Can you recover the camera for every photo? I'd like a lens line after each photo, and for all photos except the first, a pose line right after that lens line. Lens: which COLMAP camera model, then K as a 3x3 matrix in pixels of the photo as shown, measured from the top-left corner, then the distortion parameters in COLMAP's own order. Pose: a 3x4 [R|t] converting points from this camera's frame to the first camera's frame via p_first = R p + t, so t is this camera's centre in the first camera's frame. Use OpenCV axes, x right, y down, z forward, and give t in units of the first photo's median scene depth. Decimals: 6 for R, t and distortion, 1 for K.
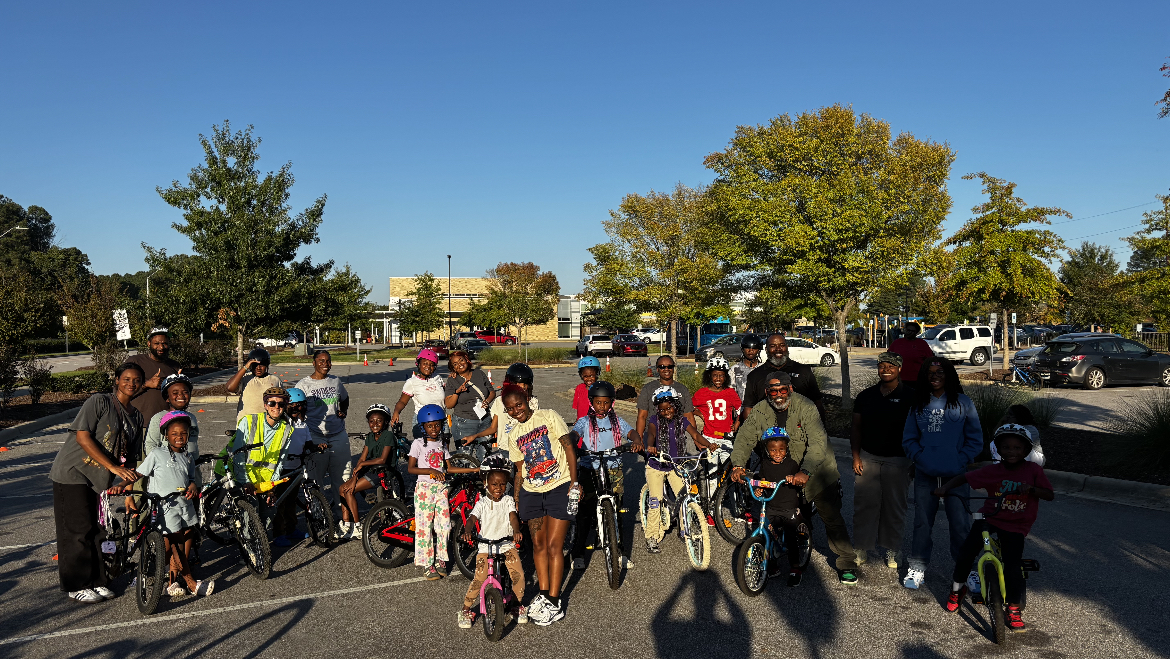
lens RADIAL K [[797.0, 0, 582.8], [0, 797.0, 331.6], [0, 0, 1]] dist [0.003210, -0.002572]
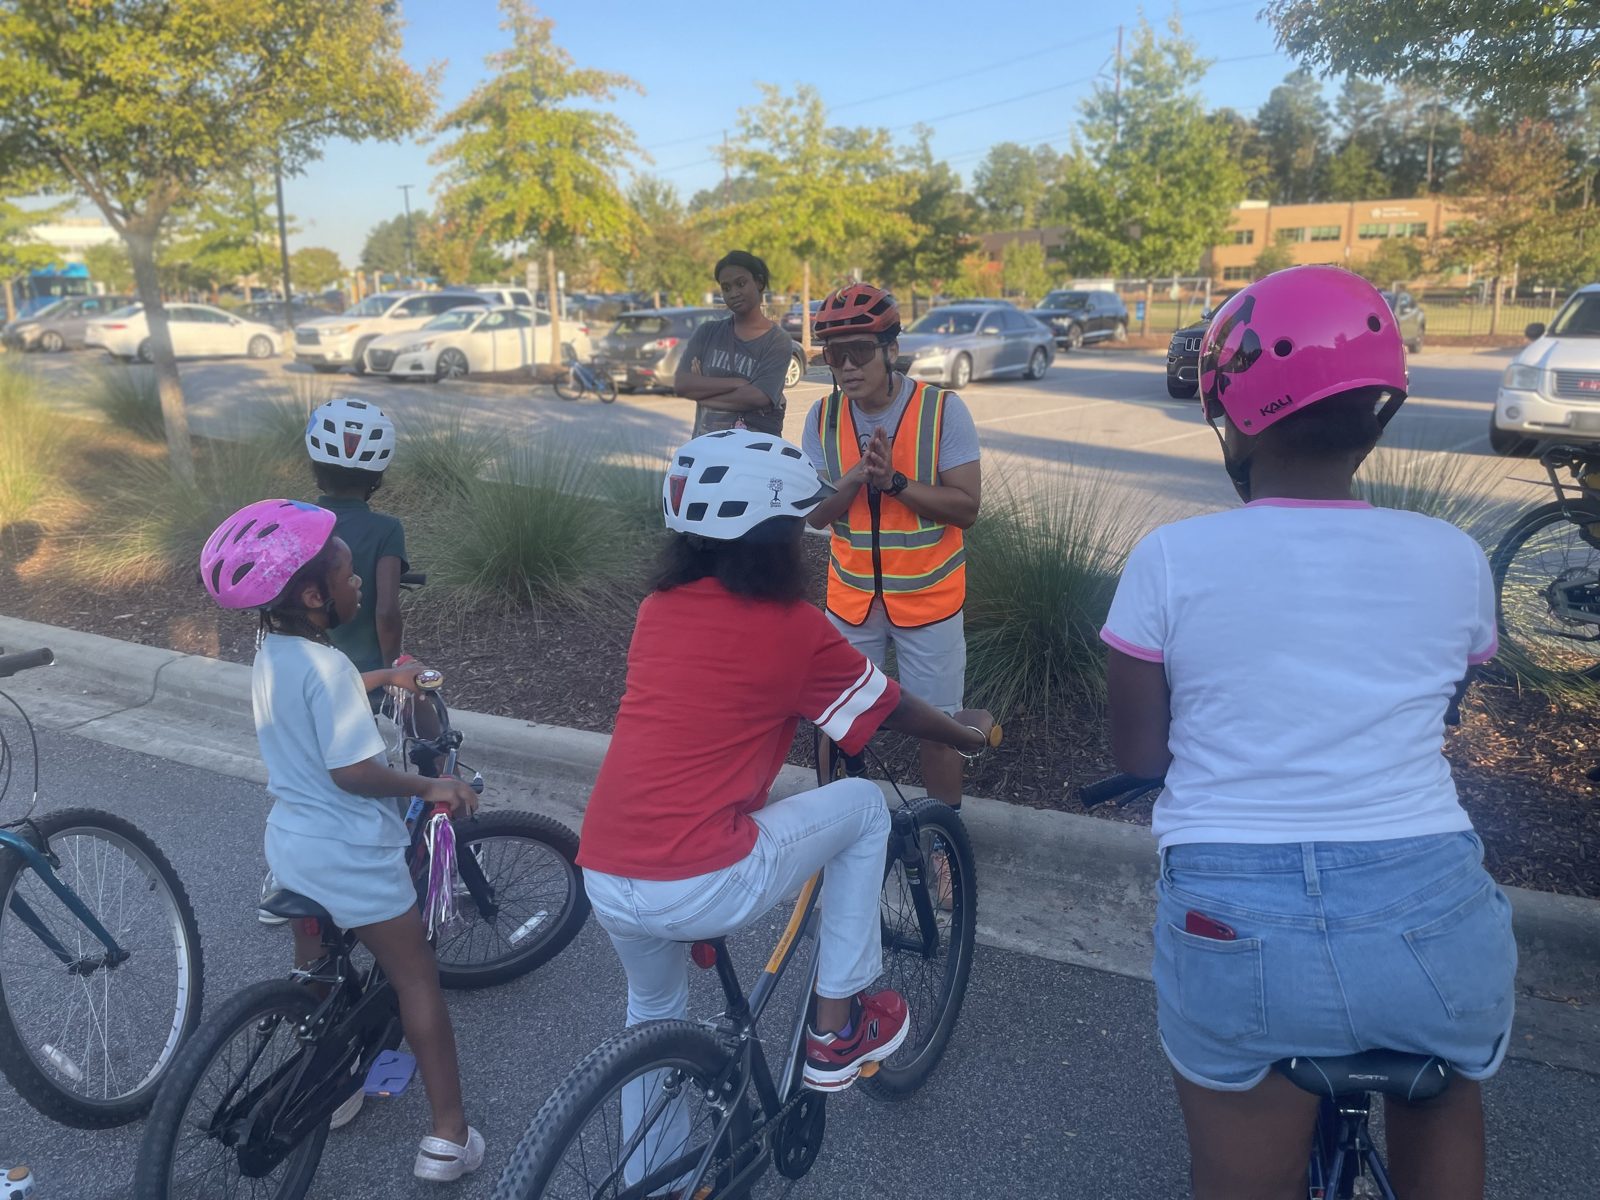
lens RADIAL K [[991.5, 0, 800.3], [0, 991.5, 602.6], [0, 0, 1]] dist [-0.003822, -0.001311]
pose [[0.747548, -0.175655, 0.640561, 0.159956], [-0.018487, 0.958521, 0.284421, 0.005000], [-0.663951, -0.224460, 0.713293, 0.308763]]
